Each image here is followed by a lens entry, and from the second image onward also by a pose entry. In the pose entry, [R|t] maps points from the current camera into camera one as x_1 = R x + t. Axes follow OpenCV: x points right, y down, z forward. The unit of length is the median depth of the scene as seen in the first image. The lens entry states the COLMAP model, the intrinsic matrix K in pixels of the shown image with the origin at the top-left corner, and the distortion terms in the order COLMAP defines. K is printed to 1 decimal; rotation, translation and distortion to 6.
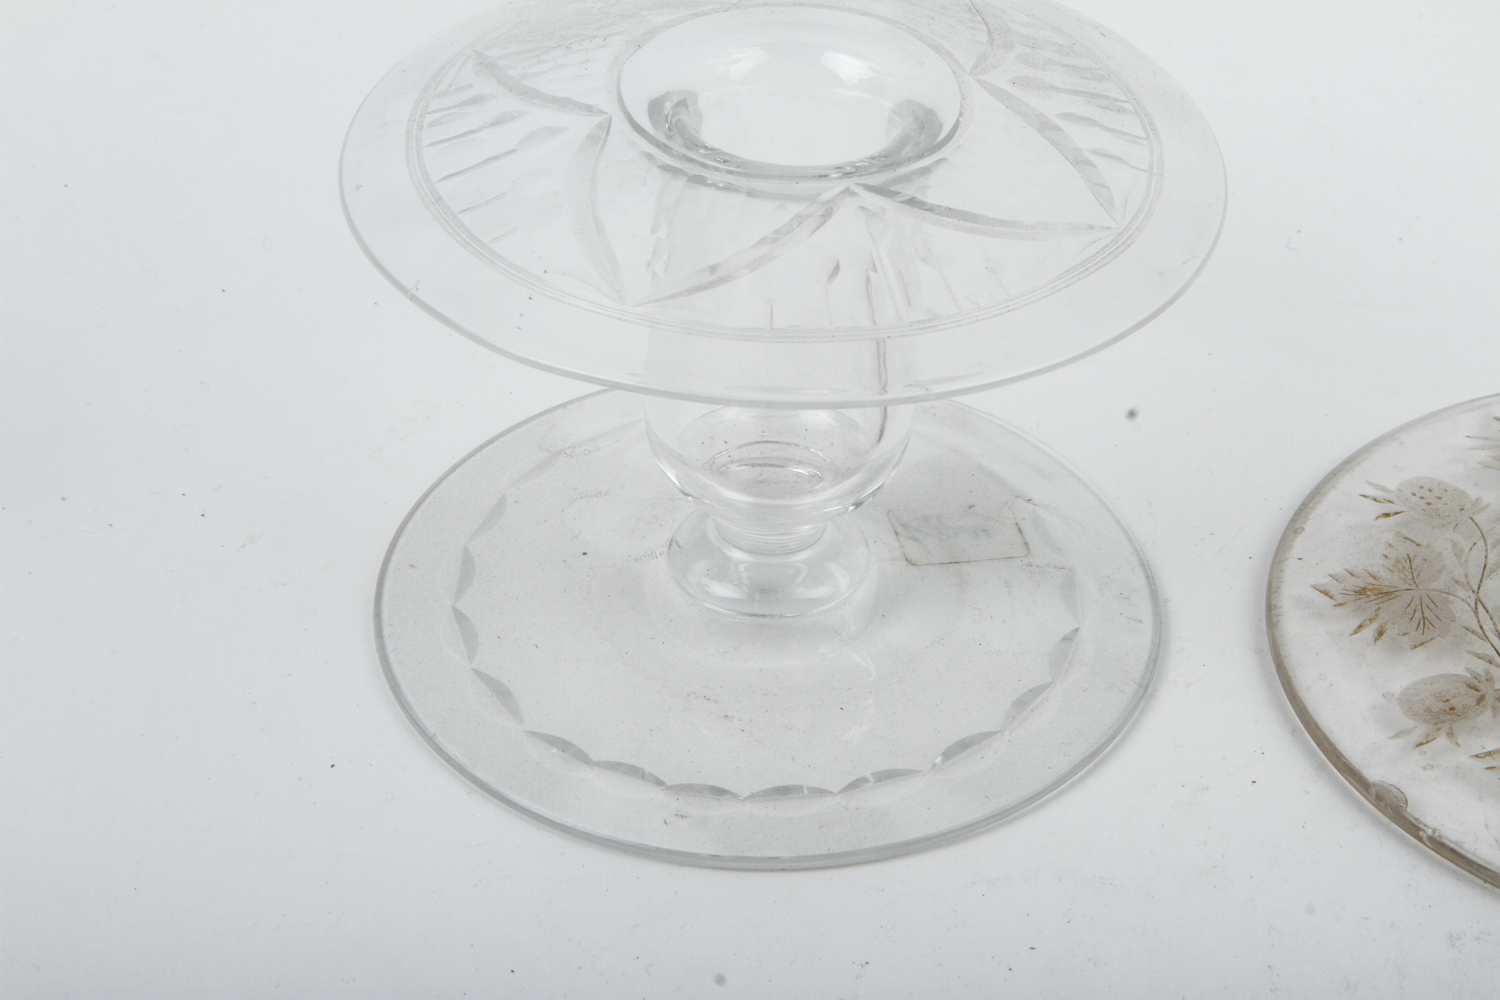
lens RADIAL K [[3506.5, 0, 750.0], [0, 3506.5, 500.0], [0, 0, 1]] dist [-0.016066, -0.147089]
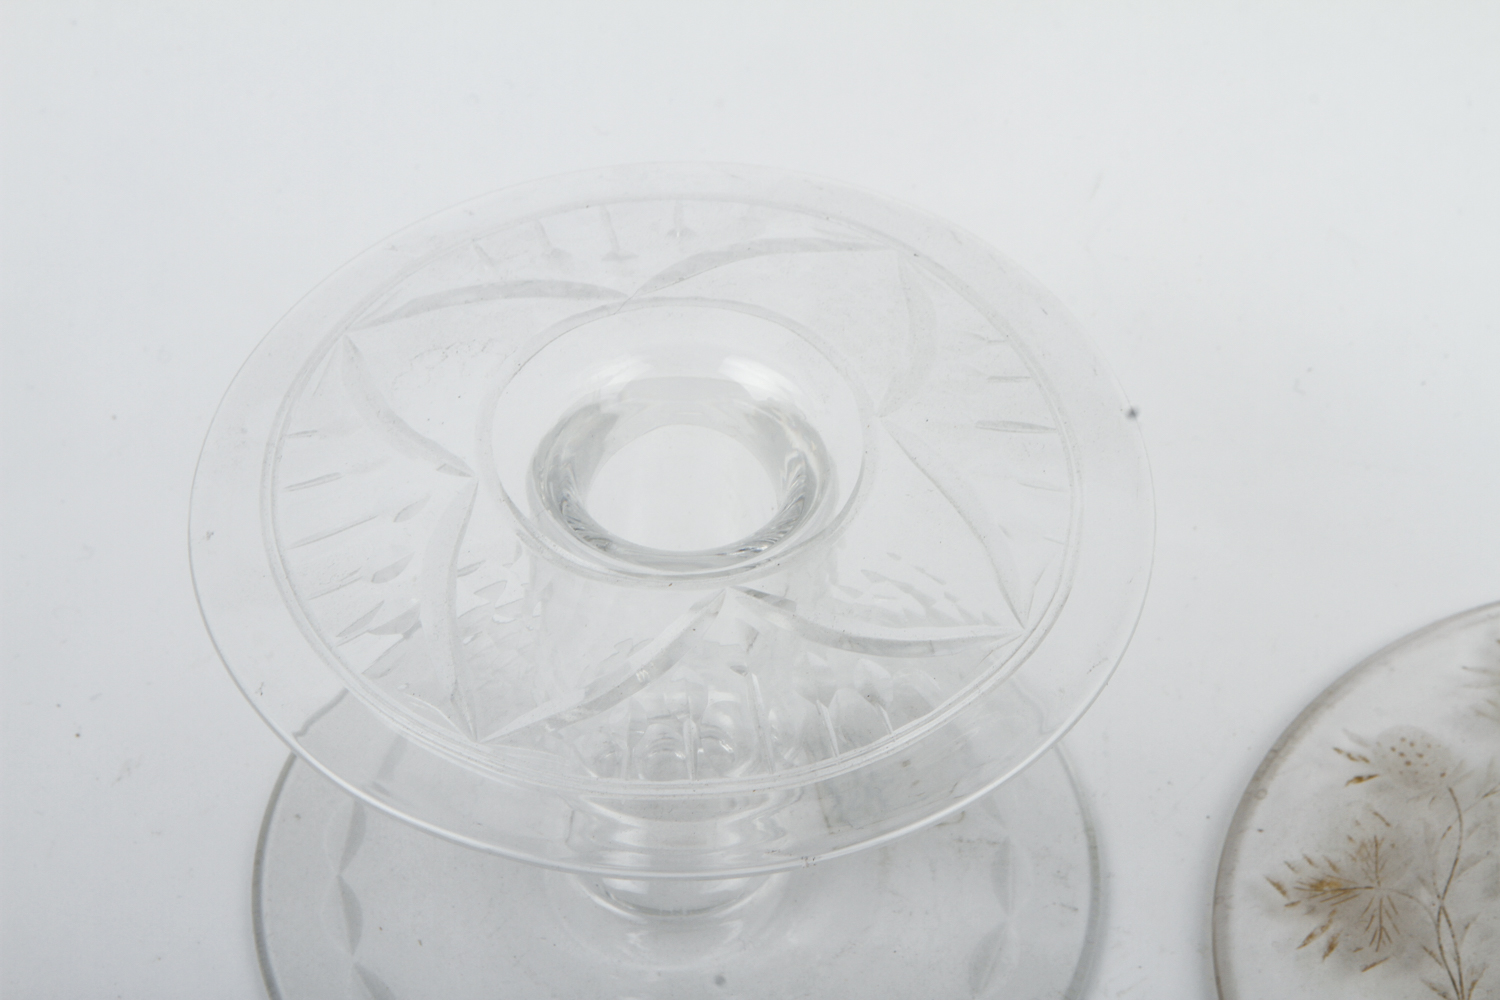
lens RADIAL K [[4149.6, 0, 750.0], [0, 4149.6, 500.0], [0, 0, 1]] dist [0.116981, -0.614724]
pose [[0.998552, 0.025886, -0.047158, 0.074850], [-0.016155, 0.980446, 0.196123, -0.287335], [0.051312, -0.195077, 0.979445, -0.059580]]
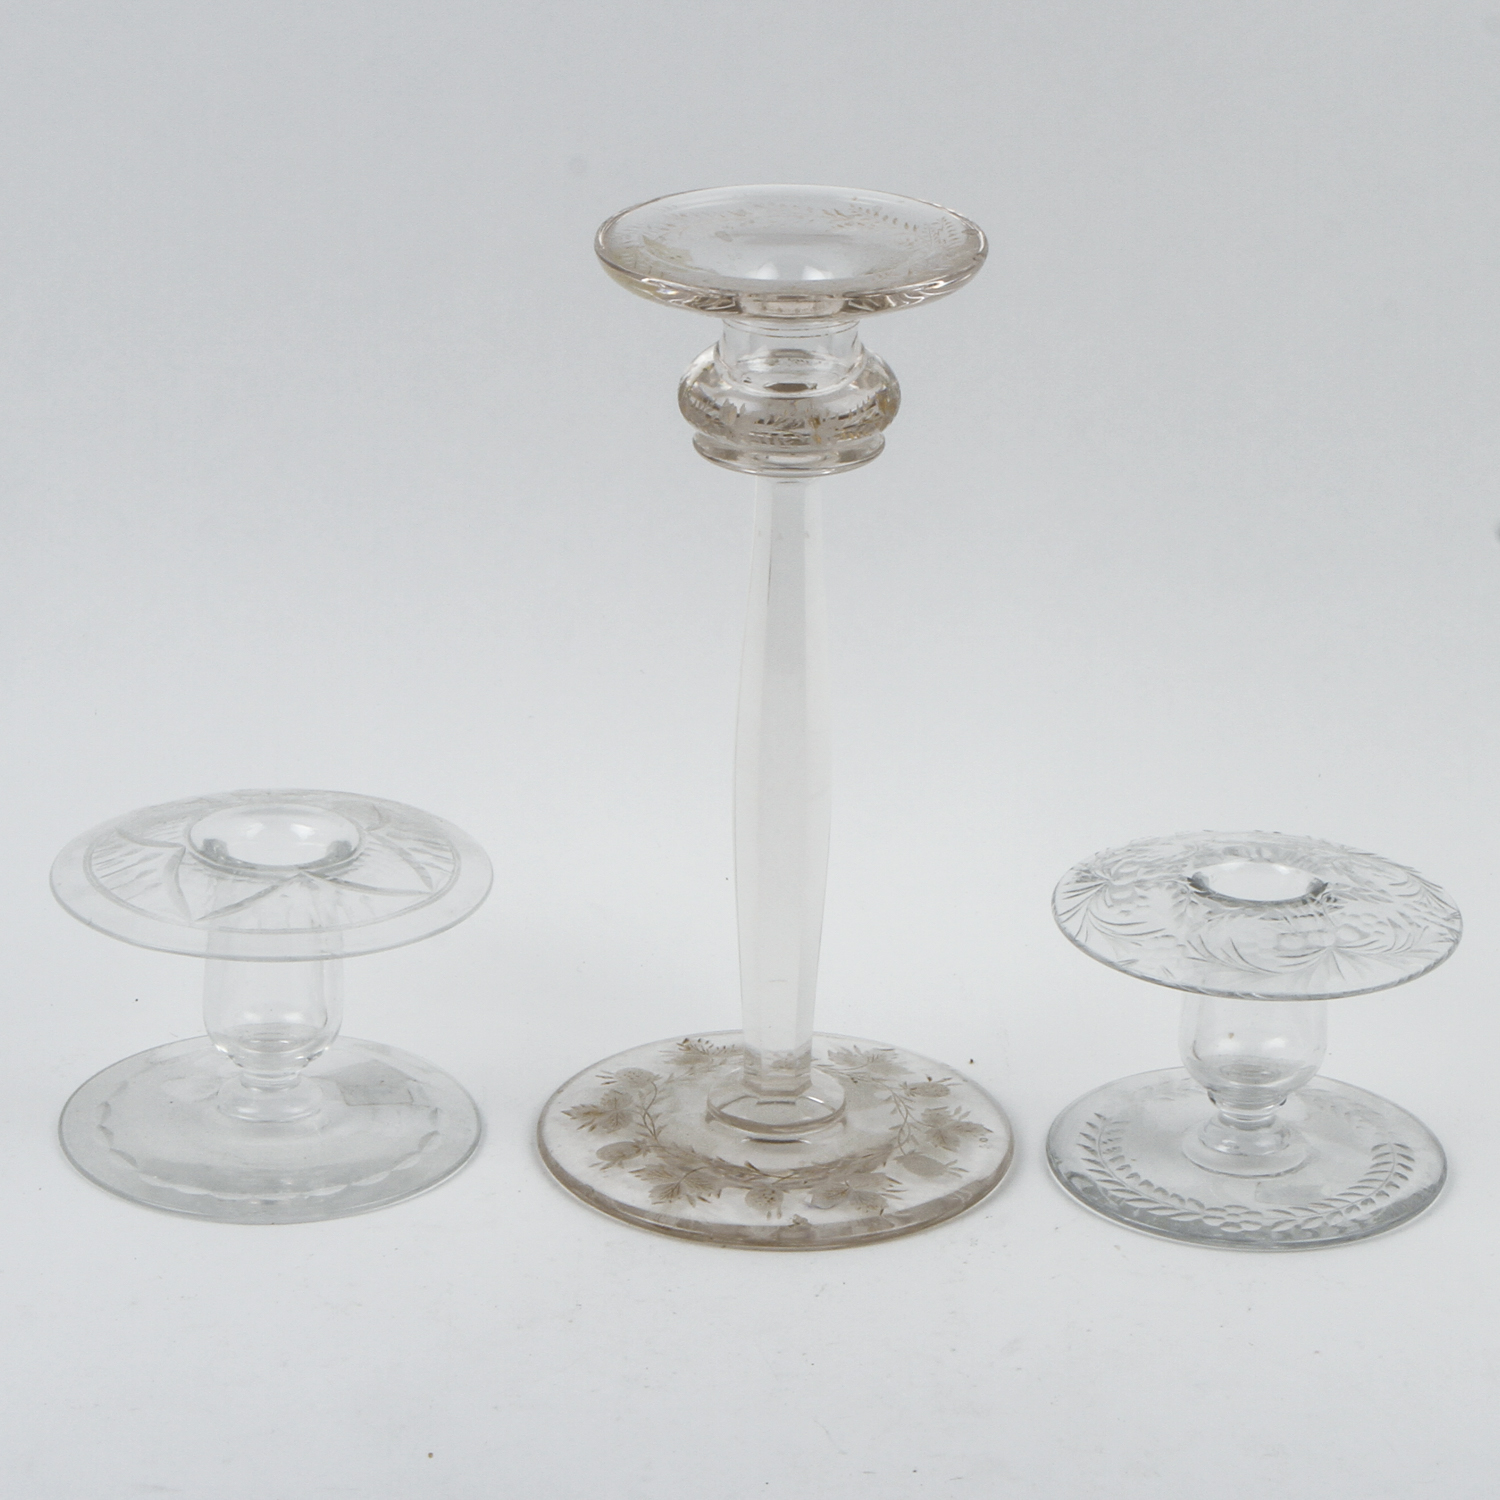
lens RADIAL K [[5342.2, 0, 750.0], [0, 5342.2, 750.0], [0, 0, 1]] dist [0.097511, 1.877743]
pose [[0.997904, -0.009757, 0.063966, 0.080538], [0.025532, 0.967727, -0.250705, 0.563186], [-0.059456, 0.251813, 0.965948, -1.839590]]
